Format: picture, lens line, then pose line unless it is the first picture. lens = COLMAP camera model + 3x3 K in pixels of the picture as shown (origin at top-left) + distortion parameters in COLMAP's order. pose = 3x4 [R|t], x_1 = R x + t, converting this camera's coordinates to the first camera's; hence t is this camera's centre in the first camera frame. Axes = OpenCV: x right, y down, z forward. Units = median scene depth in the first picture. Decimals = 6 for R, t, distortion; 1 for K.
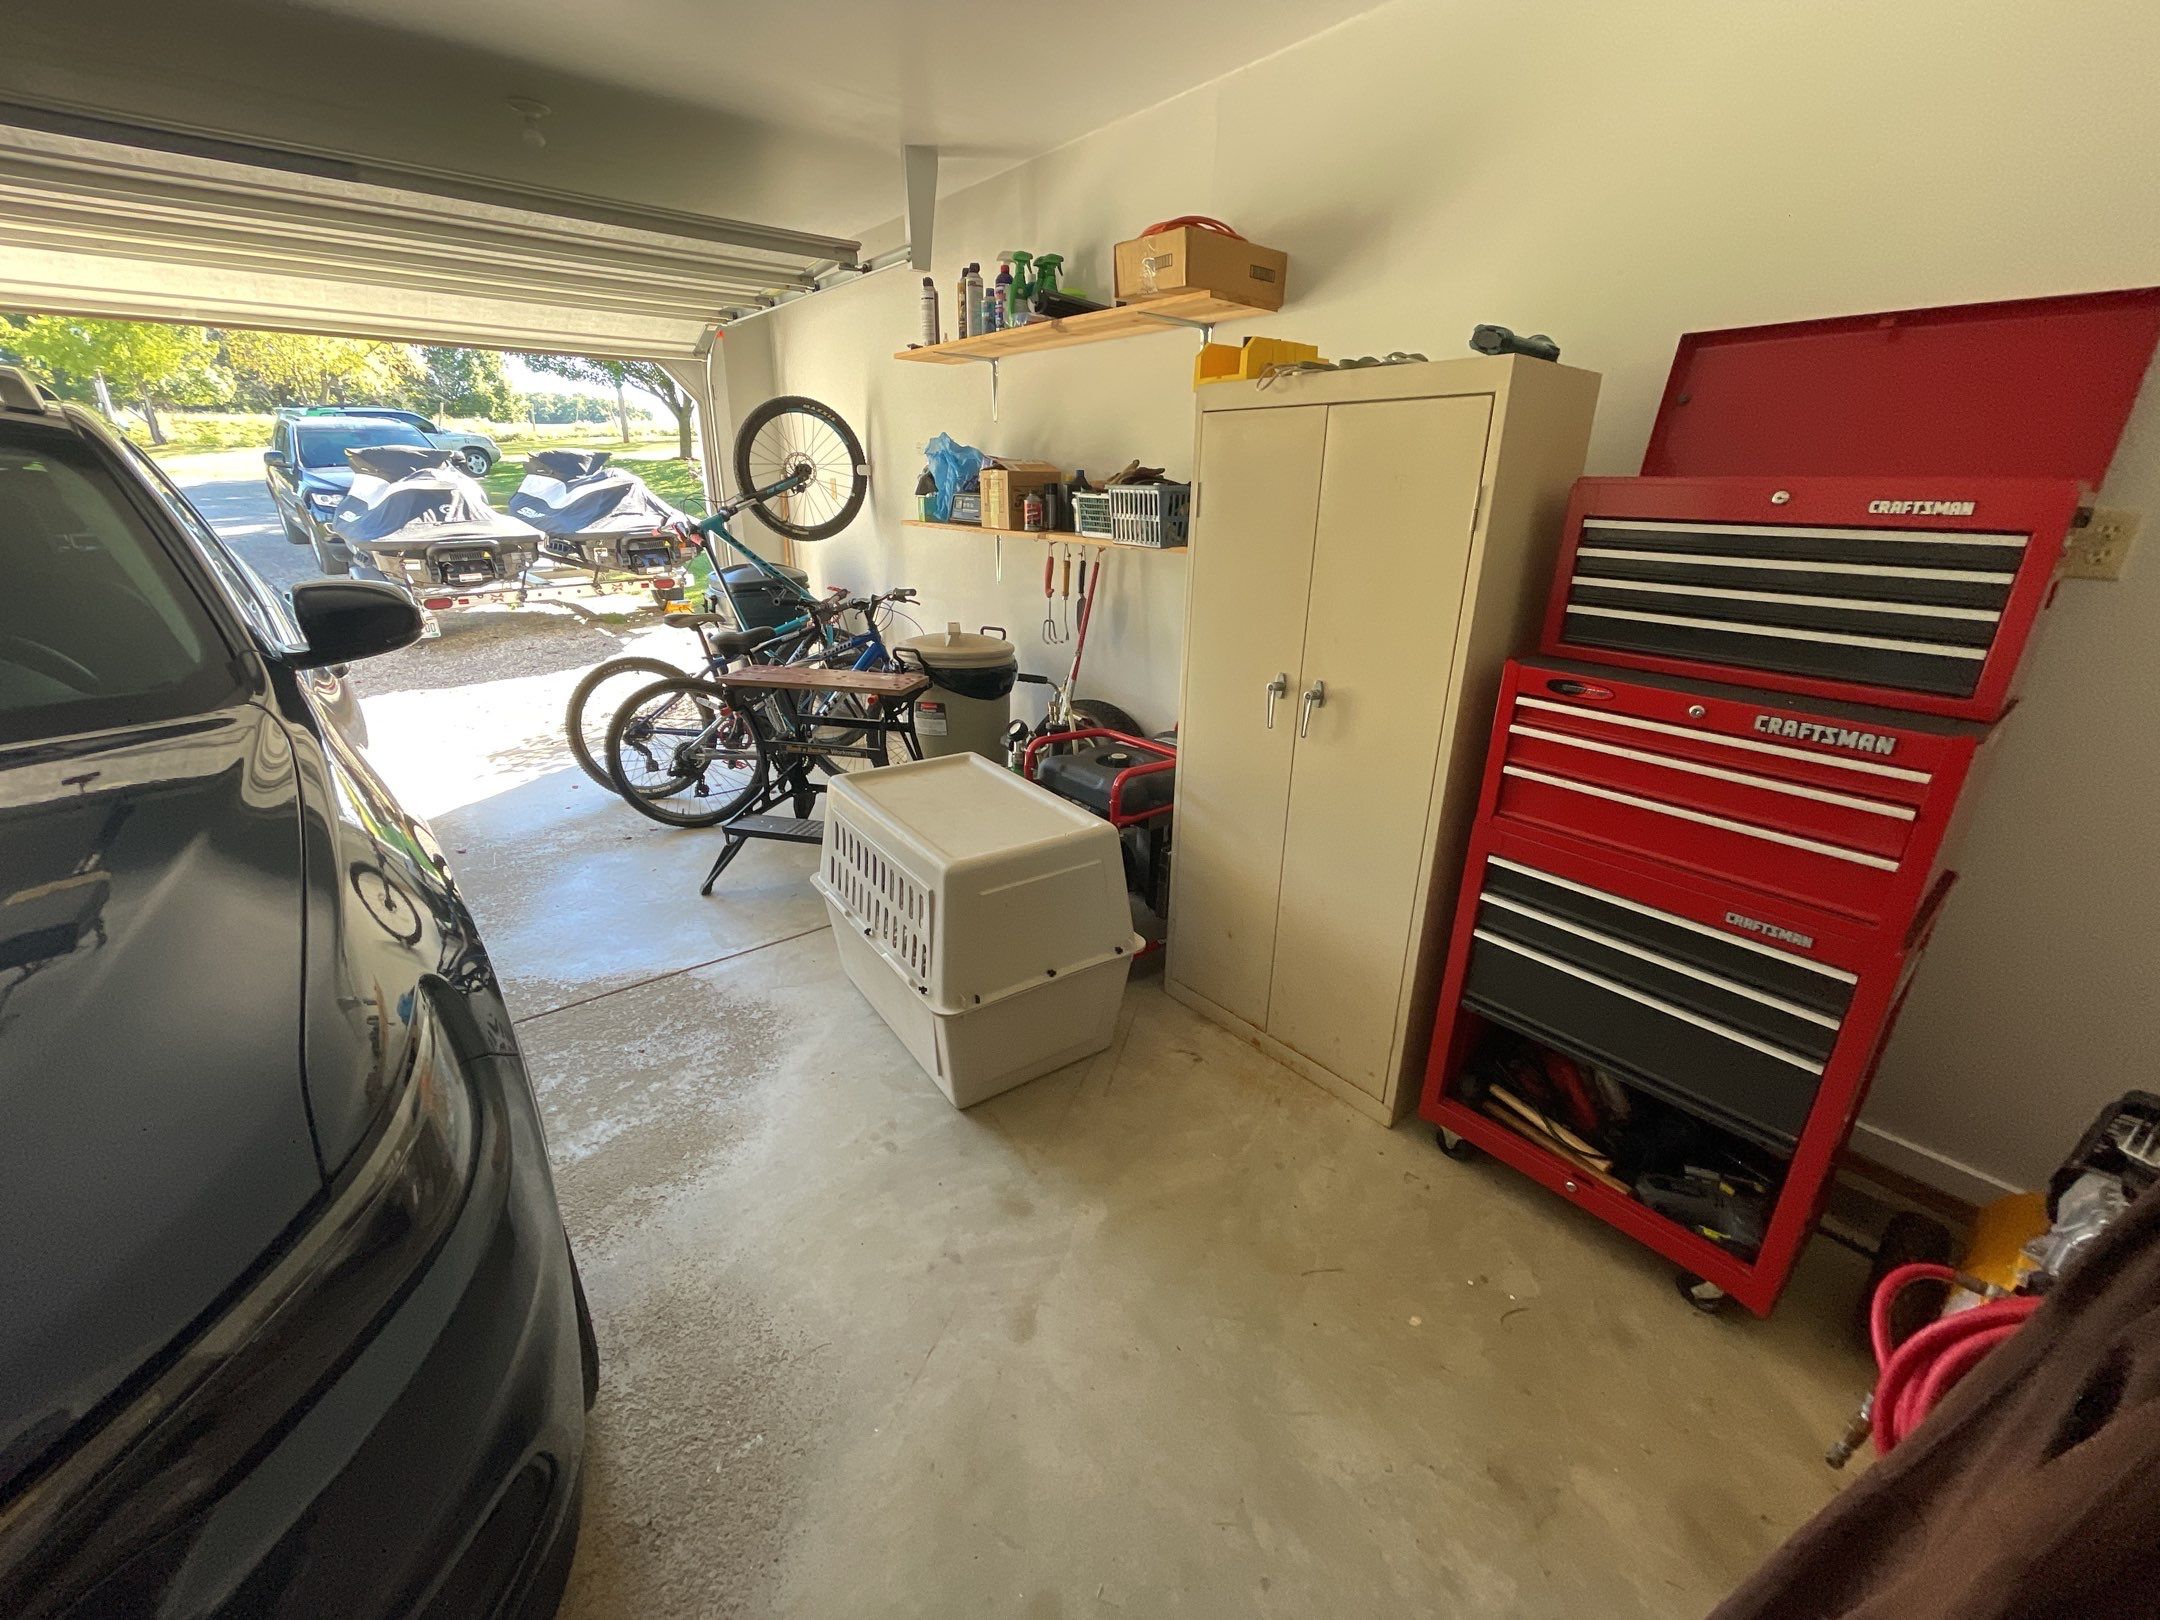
lens RADIAL K [[870.8, 0, 1080.0], [0, 870.8, 810.0], [0, 0, 1]] dist [-0.000763, 0.000822]
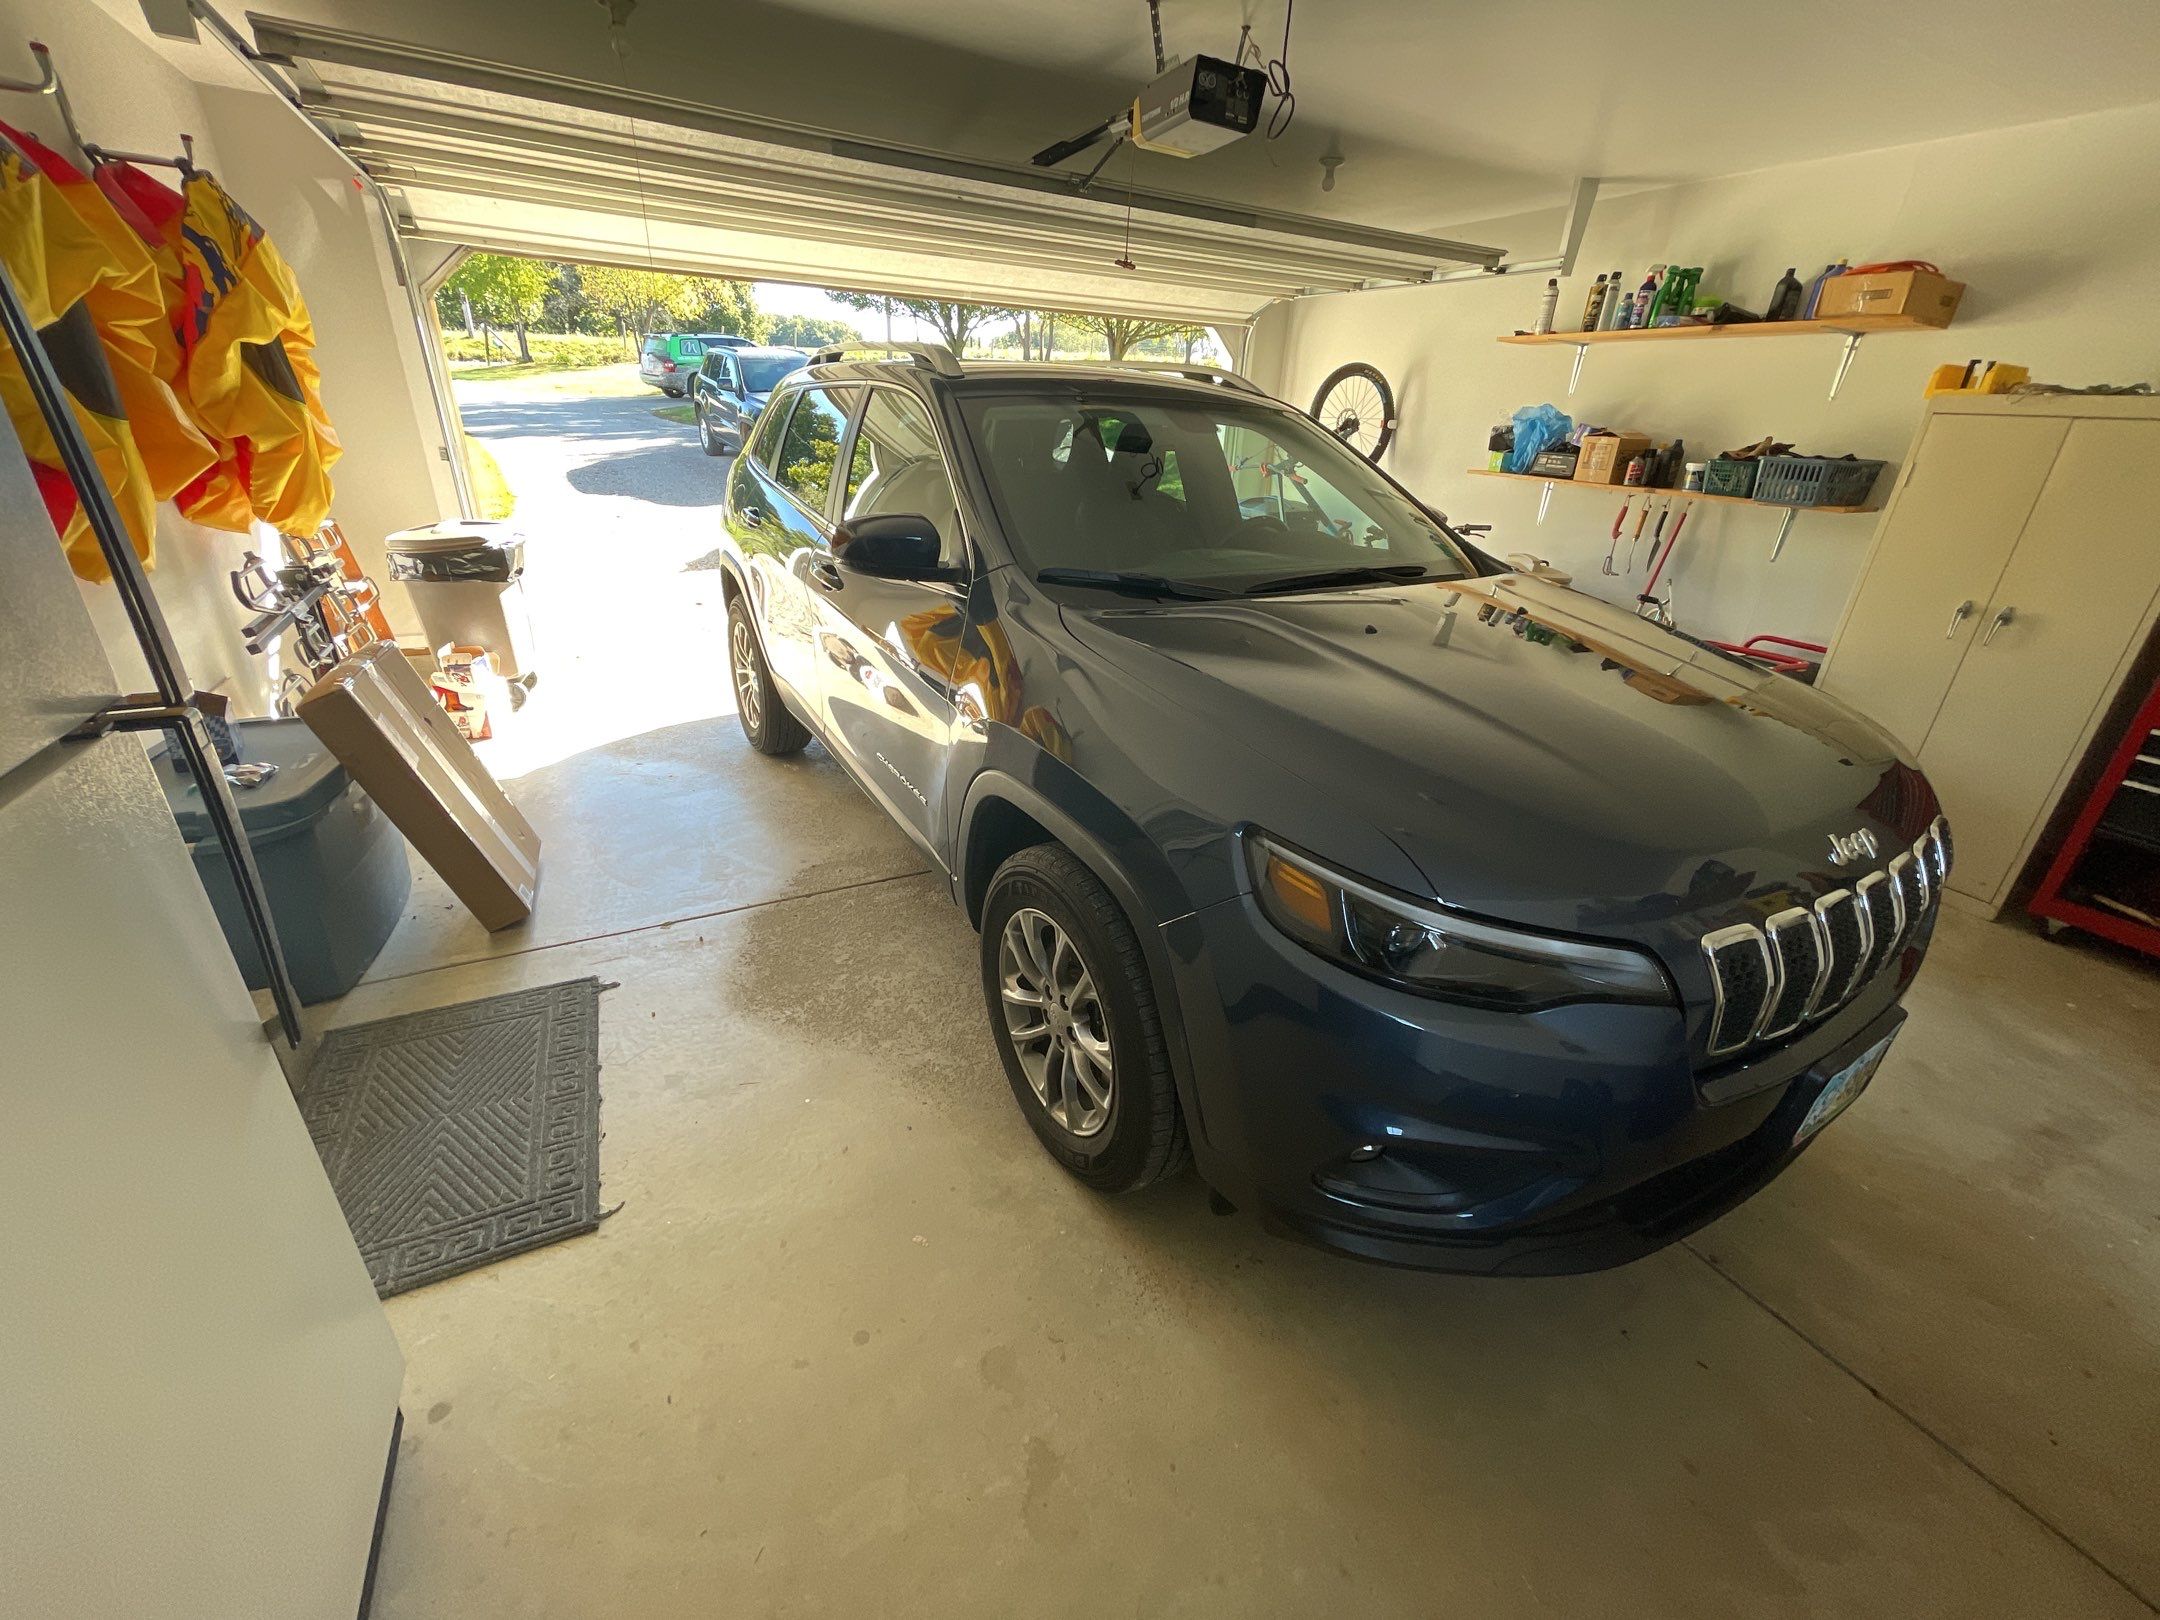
lens RADIAL K [[870.8, 0, 1080.0], [0, 870.8, 810.0], [0, 0, 1]] dist [-0.000763, 0.000822]
pose [[0.980532, 0.106252, -0.165130, -0.574375], [-0.094903, 0.992643, 0.075185, 0.134196], [0.171903, -0.058050, 0.983402, -0.428723]]
